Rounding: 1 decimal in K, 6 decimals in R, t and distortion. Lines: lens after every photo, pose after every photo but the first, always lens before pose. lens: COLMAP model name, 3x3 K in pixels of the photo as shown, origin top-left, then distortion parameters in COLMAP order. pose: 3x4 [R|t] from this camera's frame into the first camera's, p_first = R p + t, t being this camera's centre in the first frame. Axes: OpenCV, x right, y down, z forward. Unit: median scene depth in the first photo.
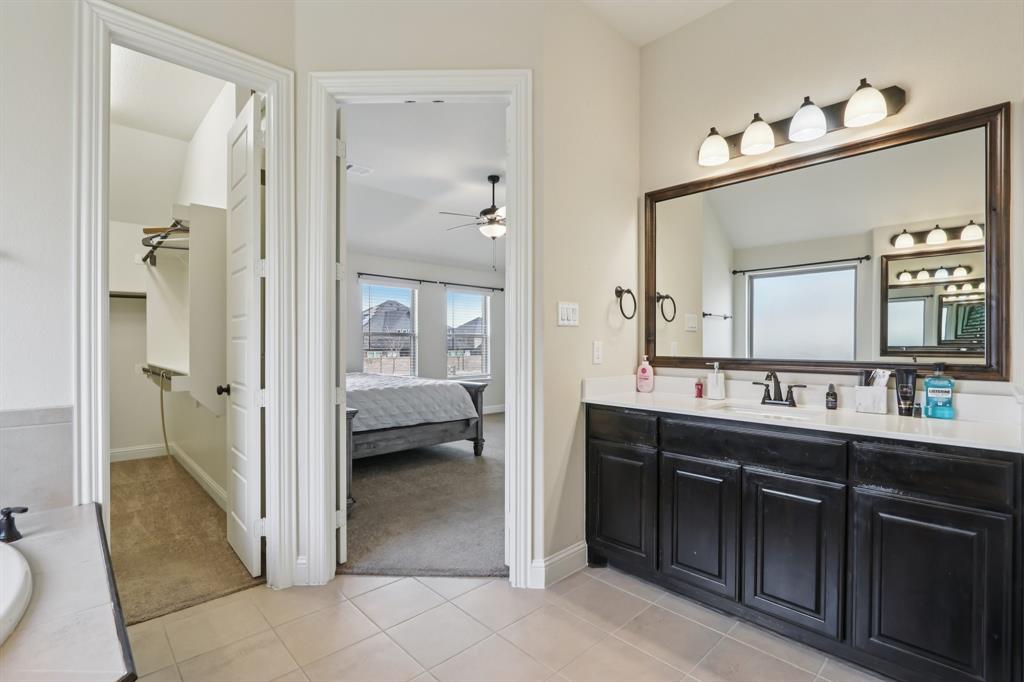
lens RADIAL K [[475.2, 0, 509.3], [0, 475.2, 341.4], [0, 0, 1]] dist [-0.016061, 0.000703]
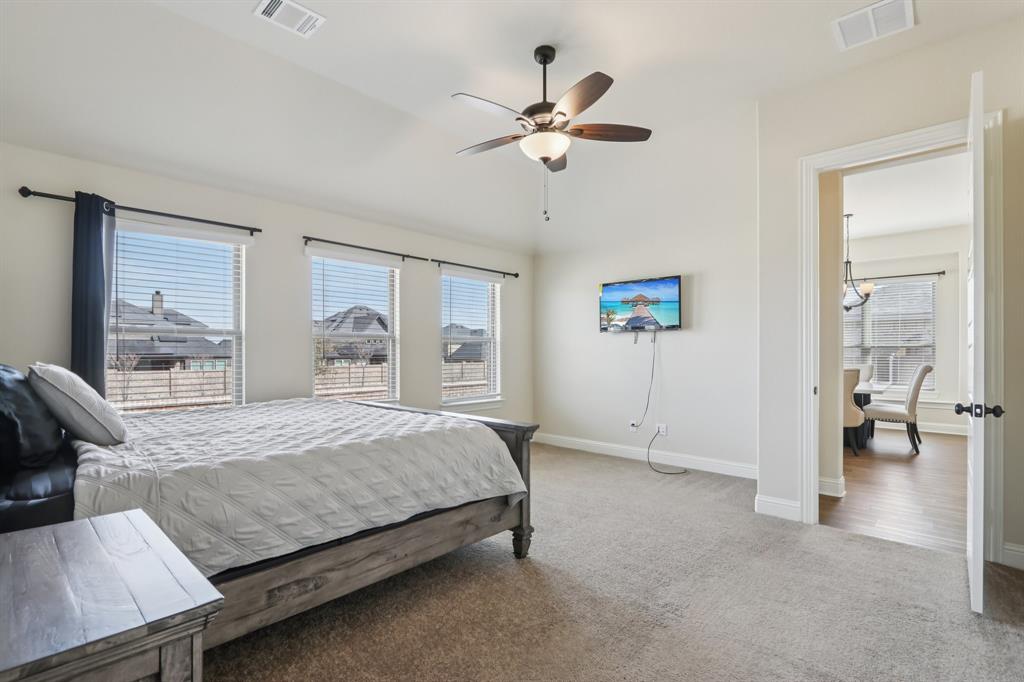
lens RADIAL K [[475.2, 0, 513.4], [0, 475.2, 345.4], [0, 0, 1]] dist [-0.016061, 0.000703]
pose [[0.997721, -0.001629, 0.067452, -0.111152], [0.002110, 0.999973, -0.007062, 0.003288], [-0.067439, 0.007188, 0.997698, 0.462491]]
